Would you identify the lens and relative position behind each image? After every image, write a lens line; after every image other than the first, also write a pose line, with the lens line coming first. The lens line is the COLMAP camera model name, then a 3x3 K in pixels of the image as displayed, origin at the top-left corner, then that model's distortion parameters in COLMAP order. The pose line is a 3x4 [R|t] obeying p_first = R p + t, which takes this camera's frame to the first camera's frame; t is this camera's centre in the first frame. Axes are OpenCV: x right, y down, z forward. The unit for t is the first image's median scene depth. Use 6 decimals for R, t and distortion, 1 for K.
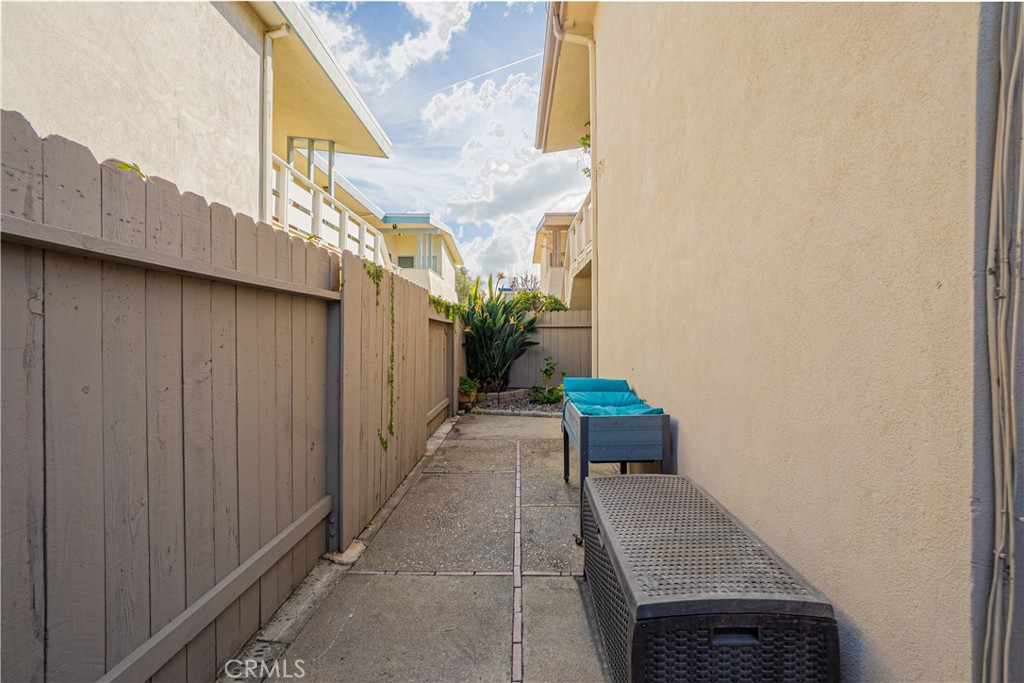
lens RADIAL K [[454.0, 0, 506.6], [0, 454.0, 331.4], [0, 0, 1]] dist [-0.021650, 0.000492]
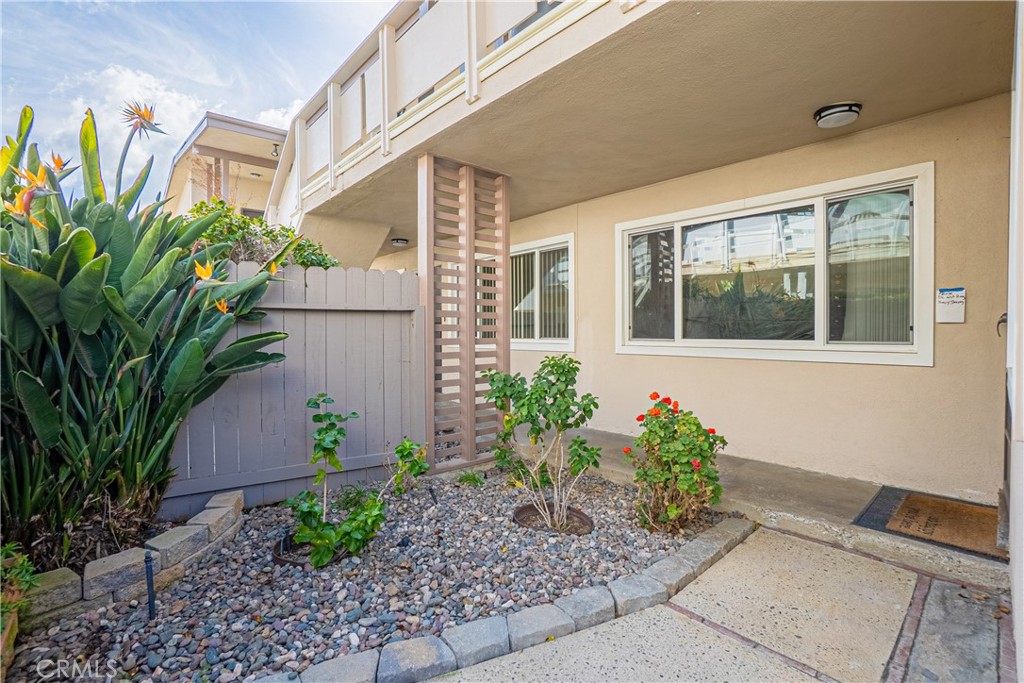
lens RADIAL K [[454.0, 0, 506.6], [0, 454.0, 331.4], [0, 0, 1]] dist [-0.021650, 0.000492]
pose [[0.736752, -0.013225, 0.676034, -0.033383], [0.006515, 0.999901, 0.012460, 0.005299], [-0.676132, -0.004776, 0.736765, 0.635269]]
